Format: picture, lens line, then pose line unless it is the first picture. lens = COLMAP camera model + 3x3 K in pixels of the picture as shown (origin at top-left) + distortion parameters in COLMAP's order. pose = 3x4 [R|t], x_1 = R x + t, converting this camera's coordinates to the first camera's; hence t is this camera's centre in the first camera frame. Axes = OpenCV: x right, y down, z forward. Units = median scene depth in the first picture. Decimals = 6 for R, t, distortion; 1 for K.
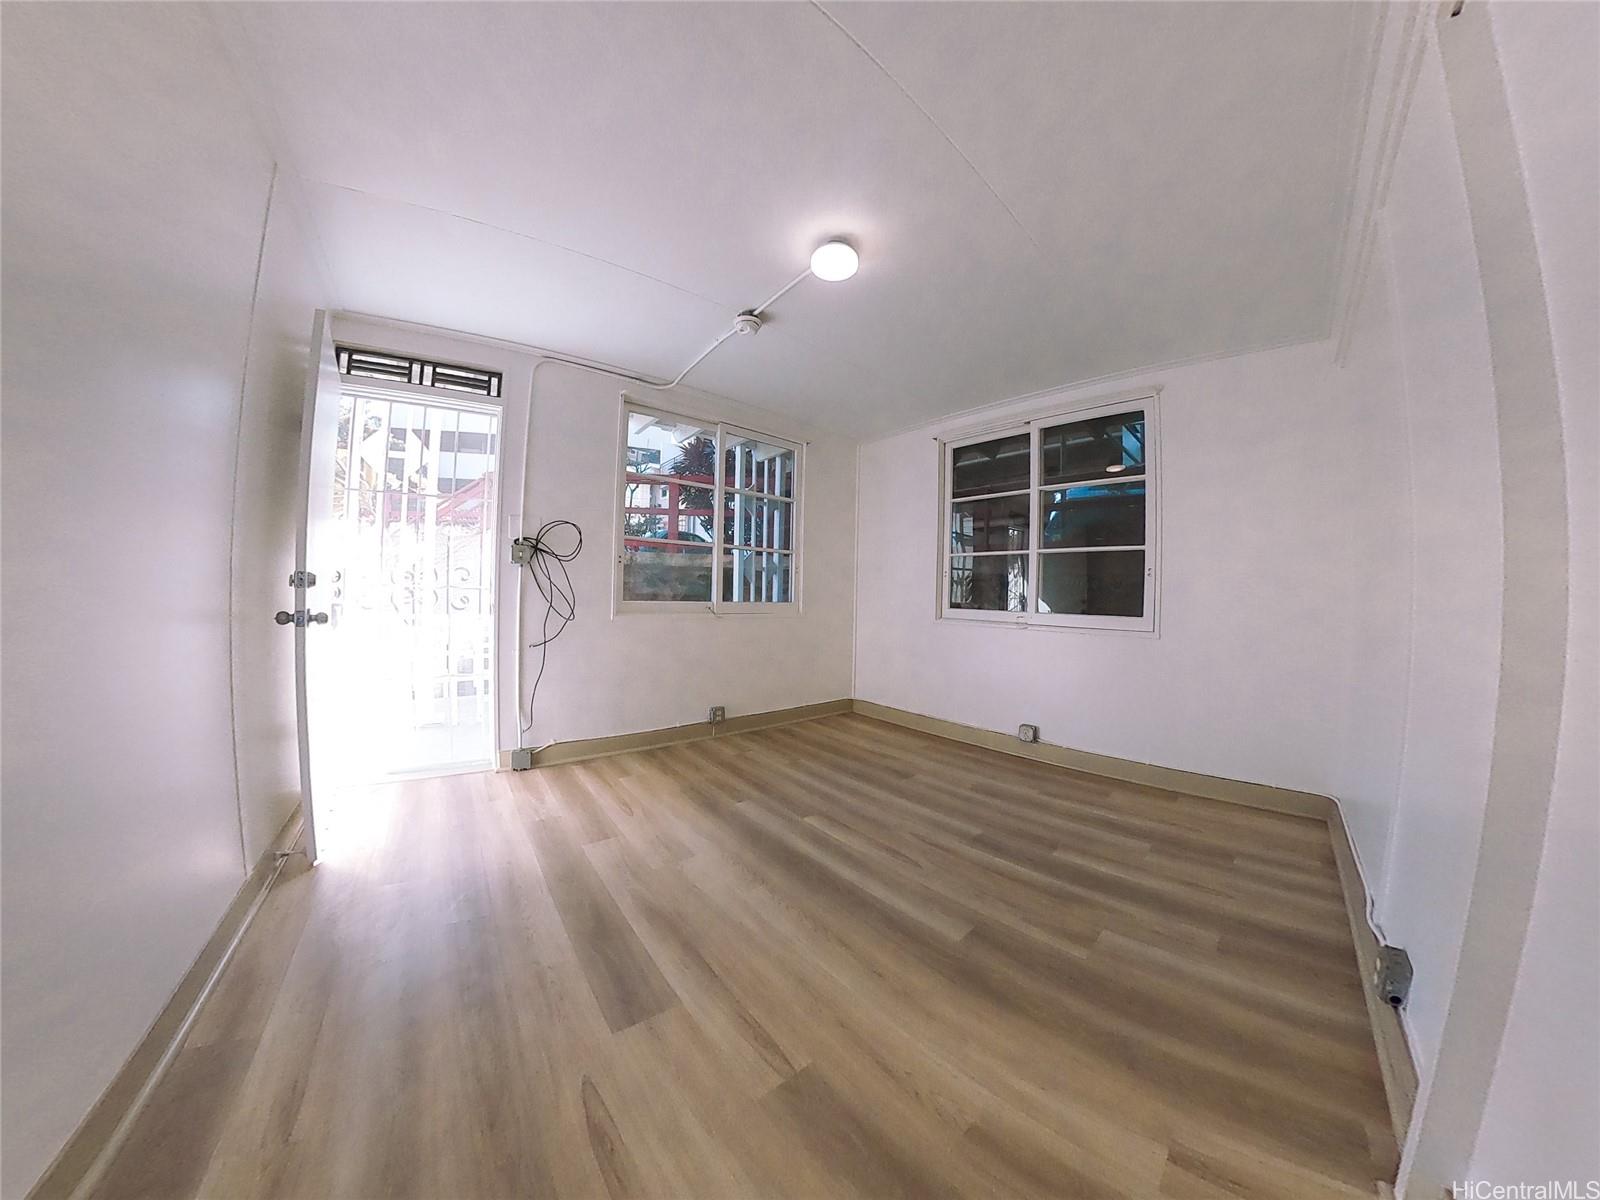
lens RADIAL K [[517.2, 0, 811.1], [0, 517.2, 596.5], [0, 0, 1]] dist [-0.104608, 0.009528]
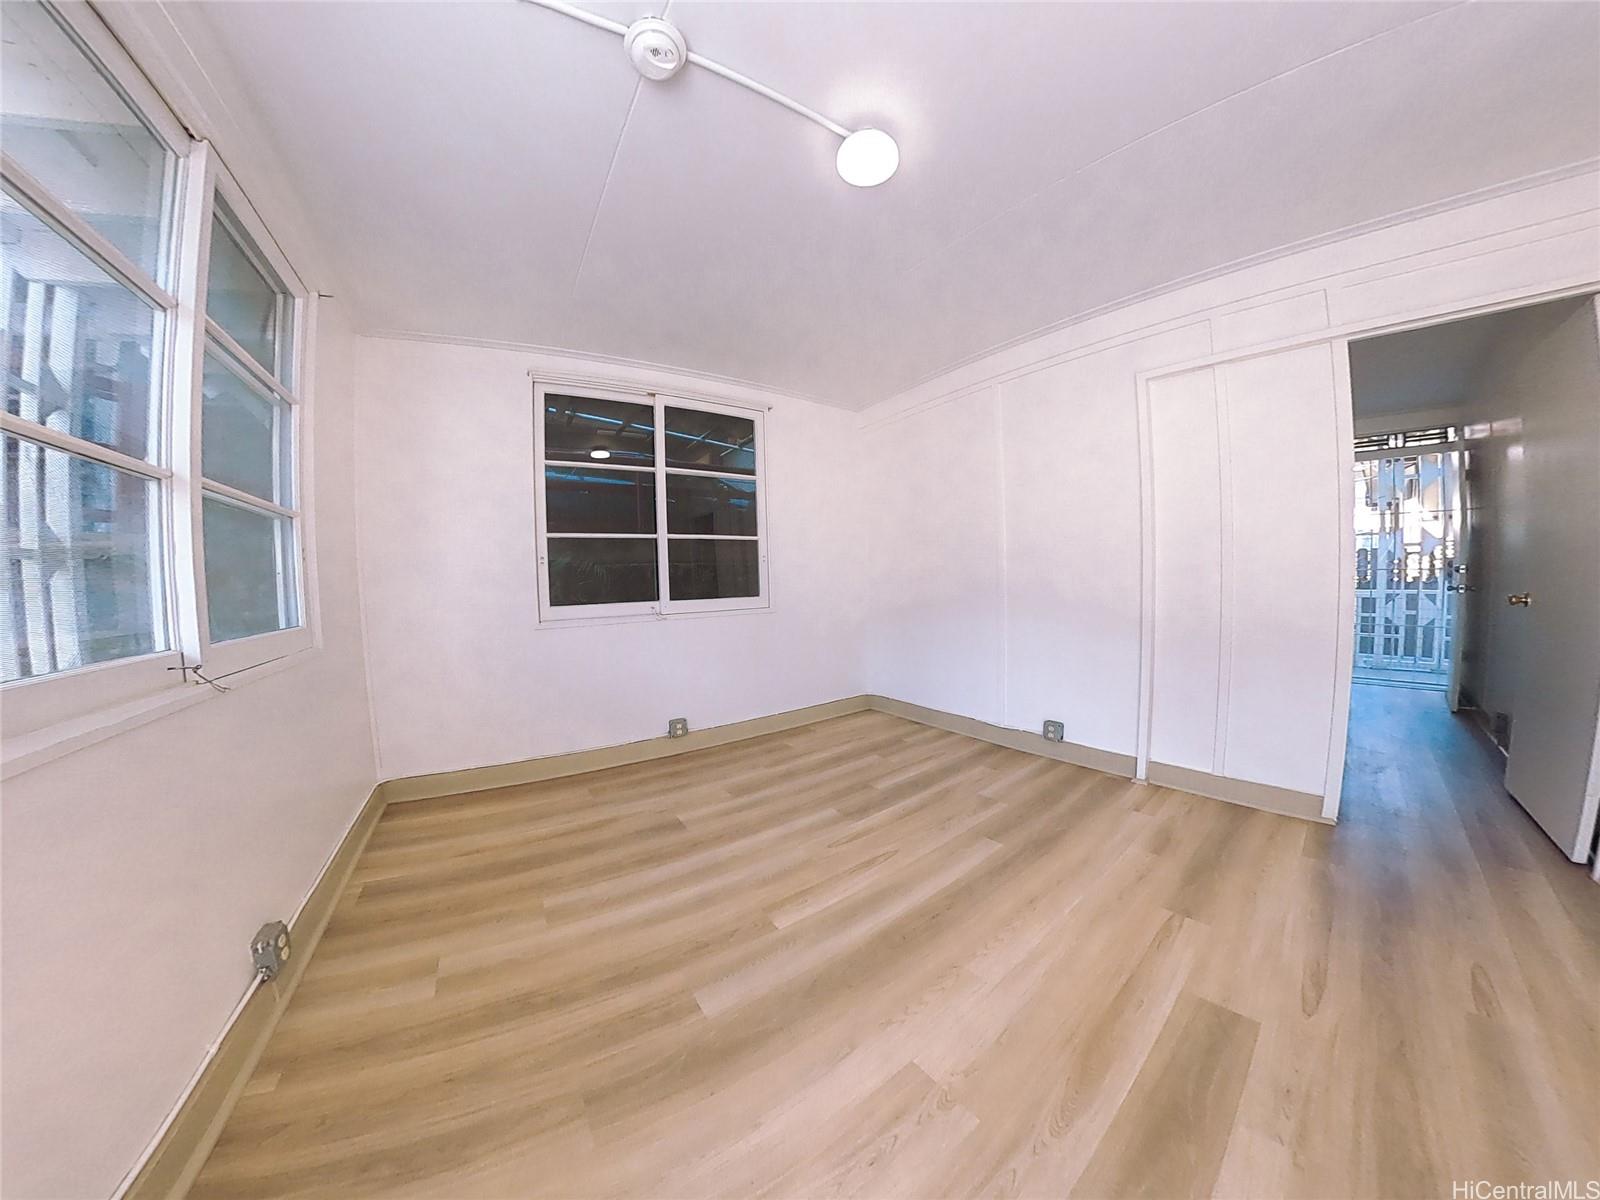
lens RADIAL K [[517.2, 0, 811.1], [0, 517.2, 596.5], [0, 0, 1]] dist [-0.104608, 0.009528]
pose [[-0.016767, -0.044502, 0.998869, -0.619080], [-0.010492, 0.998962, 0.044330, -0.015959], [-0.999804, -0.009737, -0.017216, 0.953912]]
